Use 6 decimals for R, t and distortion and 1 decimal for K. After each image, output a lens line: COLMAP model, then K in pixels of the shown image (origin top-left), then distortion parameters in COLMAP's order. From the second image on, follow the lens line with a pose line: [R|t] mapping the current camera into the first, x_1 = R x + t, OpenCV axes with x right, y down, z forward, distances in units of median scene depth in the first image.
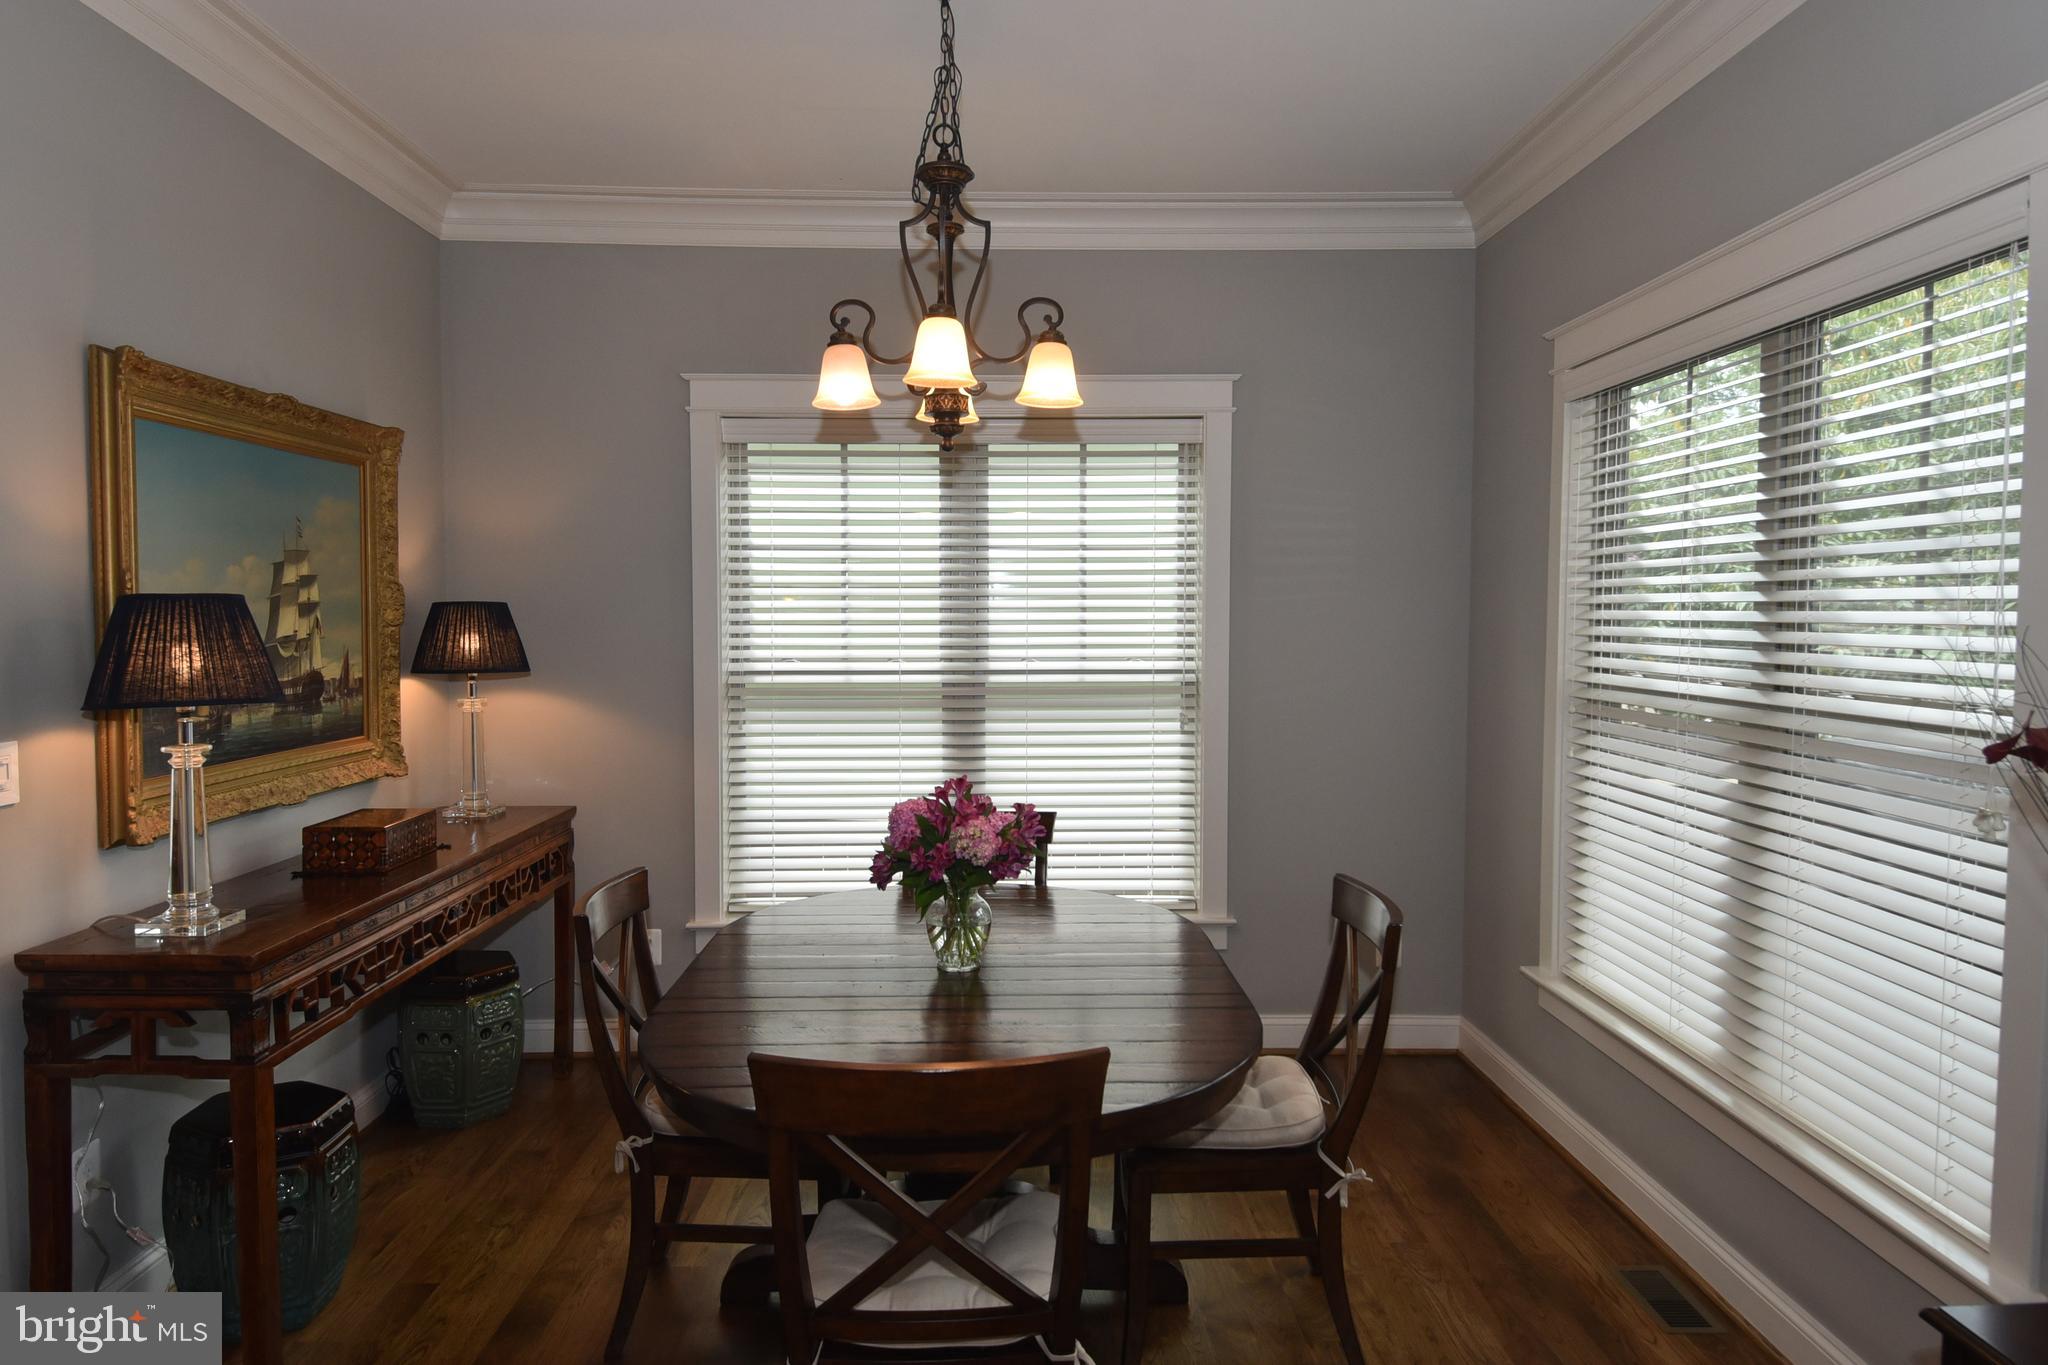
lens RADIAL K [[1299.8, 0, 1012.8], [0, 1299.8, 674.1], [0, 0, 1]] dist [0.051032, -0.052375]
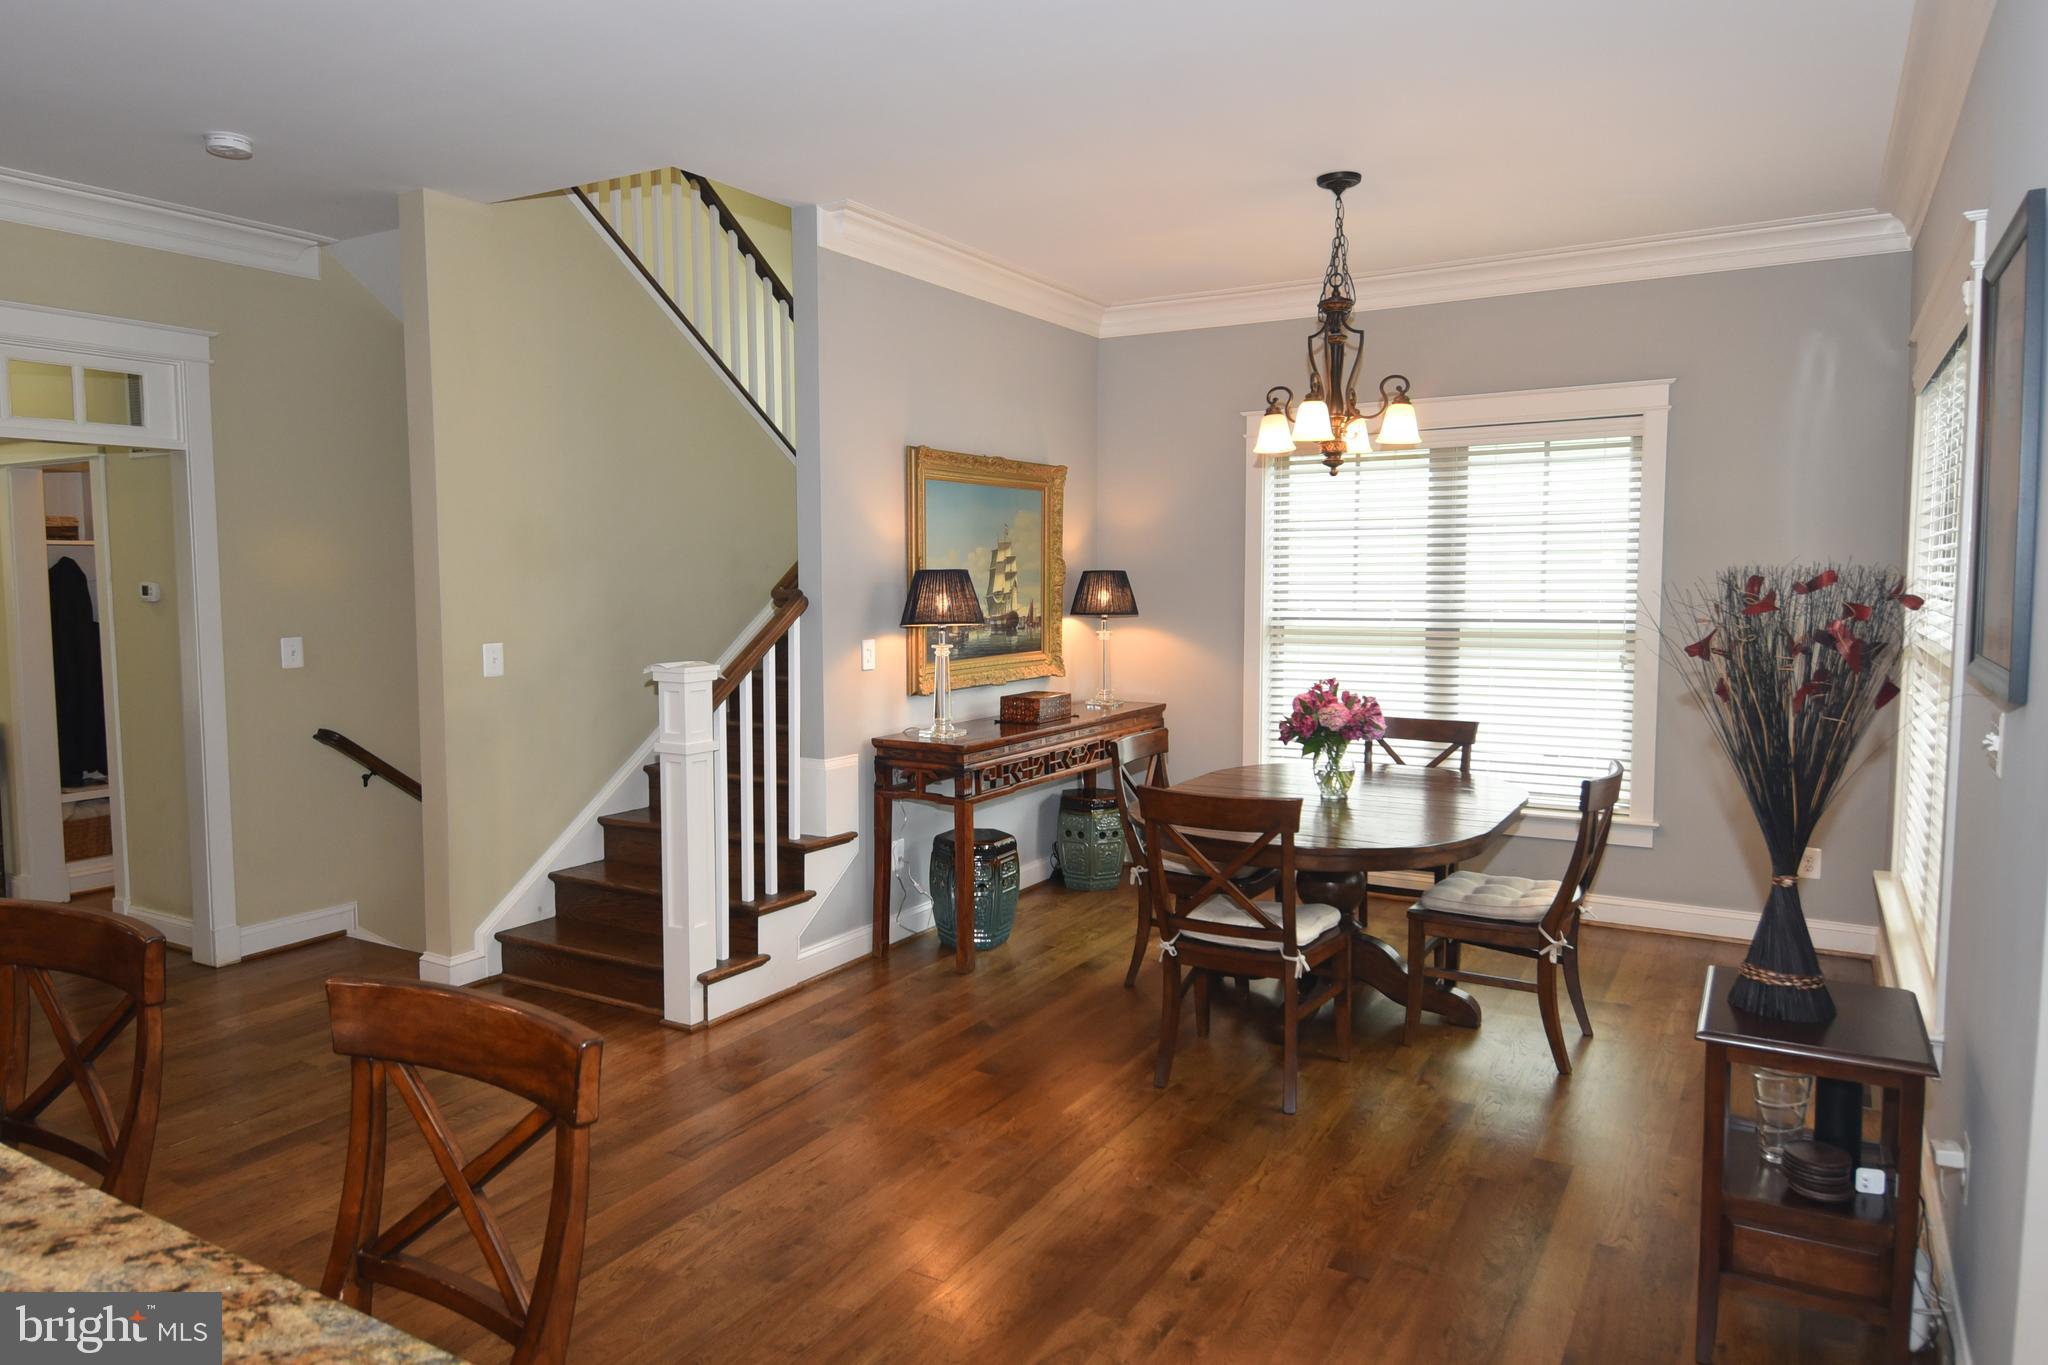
lens RADIAL K [[1299.8, 0, 1012.6], [0, 1299.8, 675.2], [0, 0, 1]] dist [0.051032, -0.052375]
pose [[0.850522, 0.036031, -0.524704, 0.384722], [-0.019860, 0.999139, 0.036417, 0.019803], [0.525565, -0.020553, 0.850505, -0.480931]]
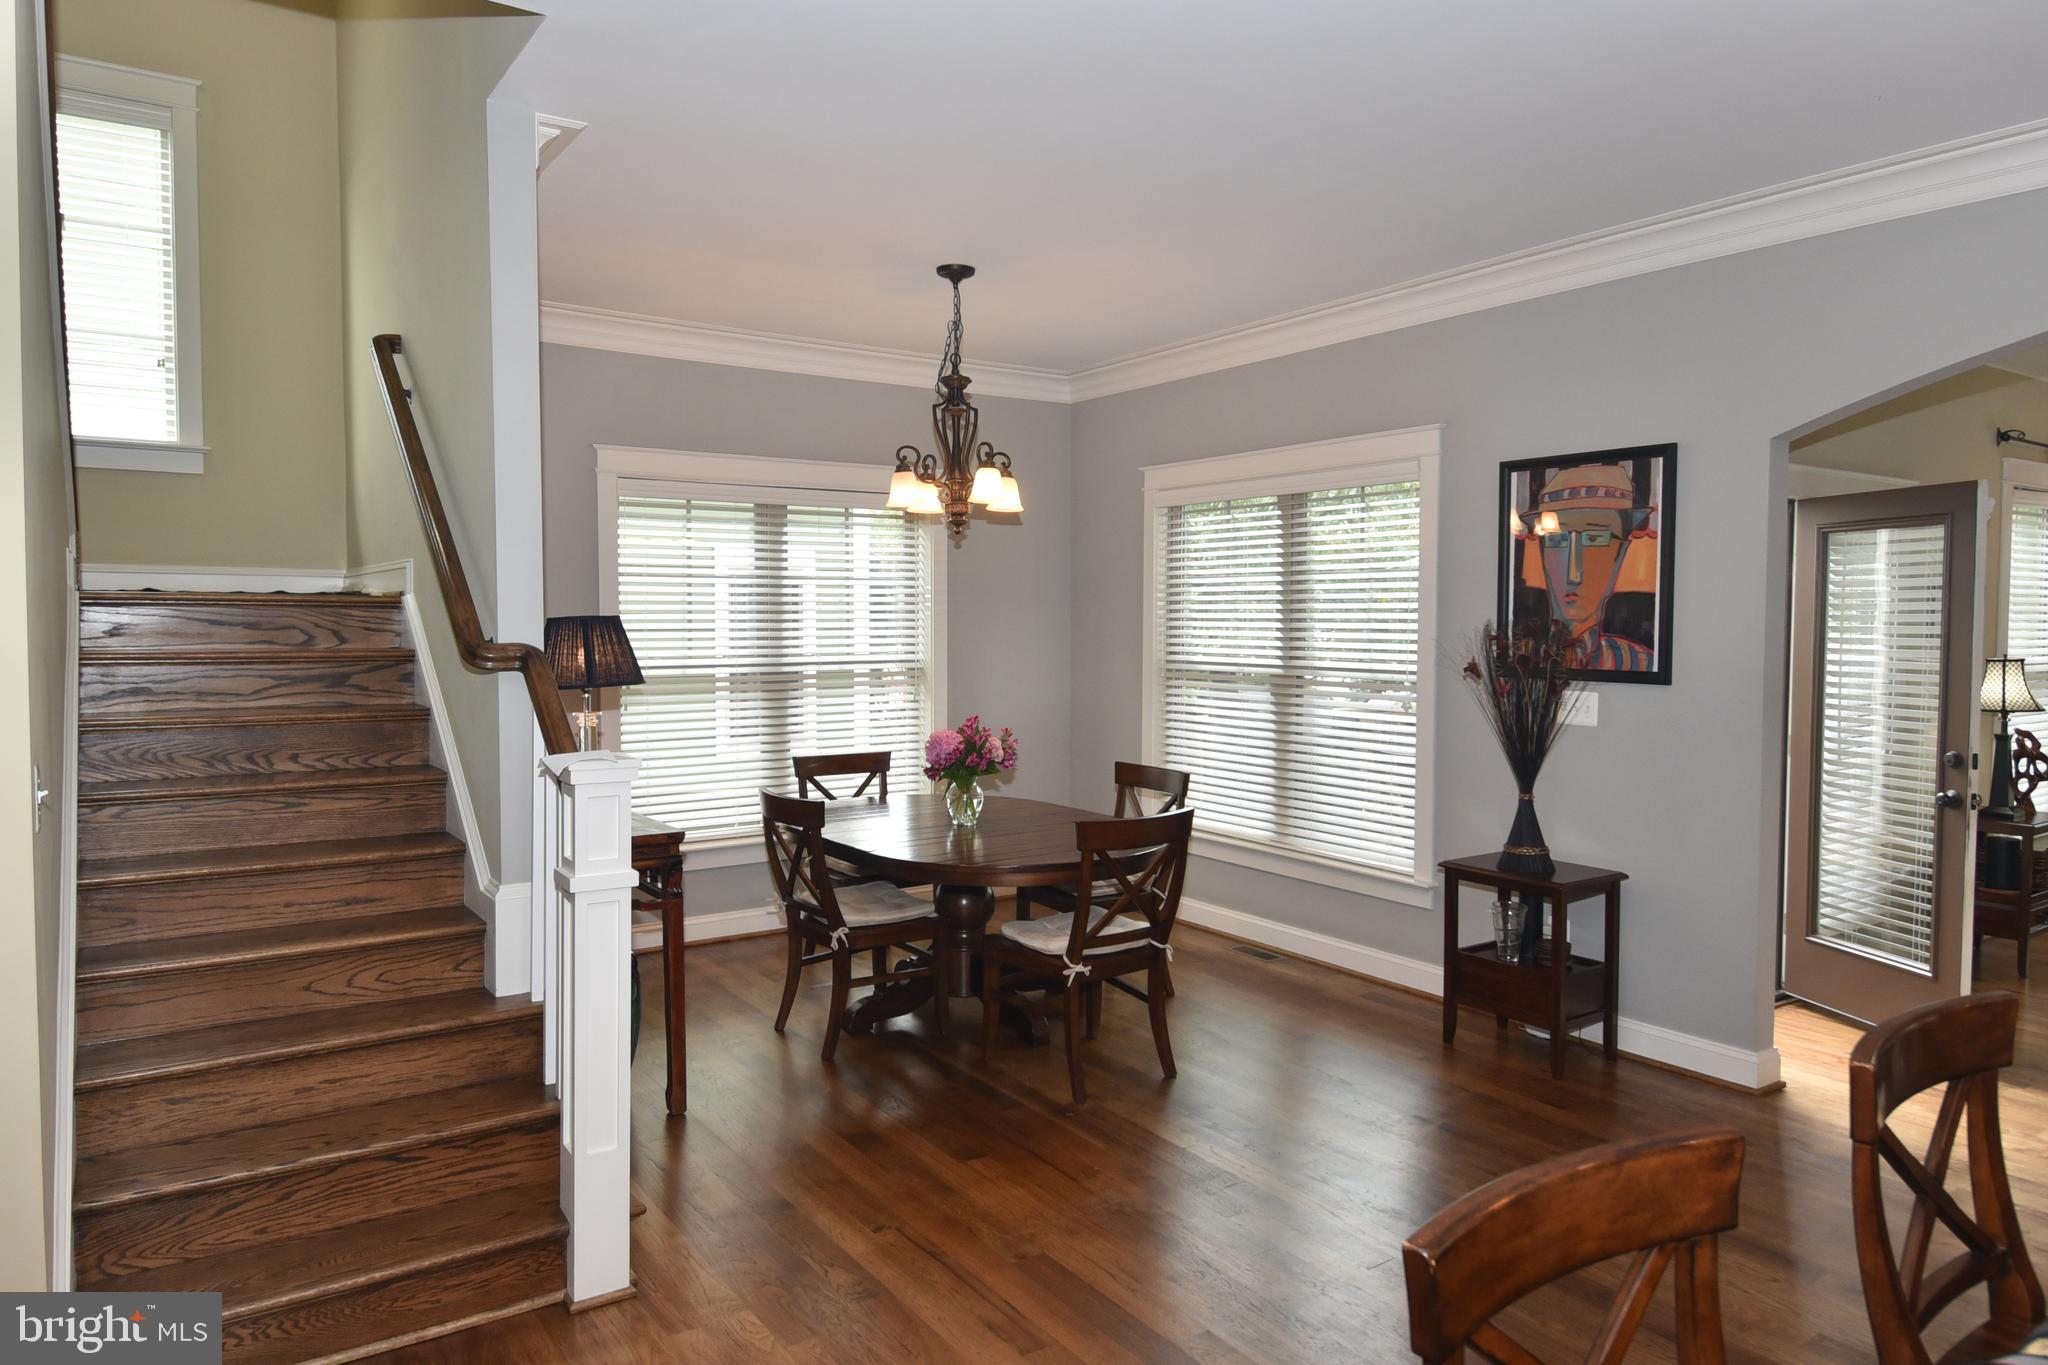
lens RADIAL K [[1299.8, 0, 975.2], [0, 1299.8, 648.7], [0, 0, 1]] dist [0.051032, -0.052375]
pose [[0.850004, -0.011160, 0.526659, -0.801344], [0.023240, 0.999597, -0.016326, 0.014256], [-0.526264, 0.026116, 0.849920, -0.437189]]
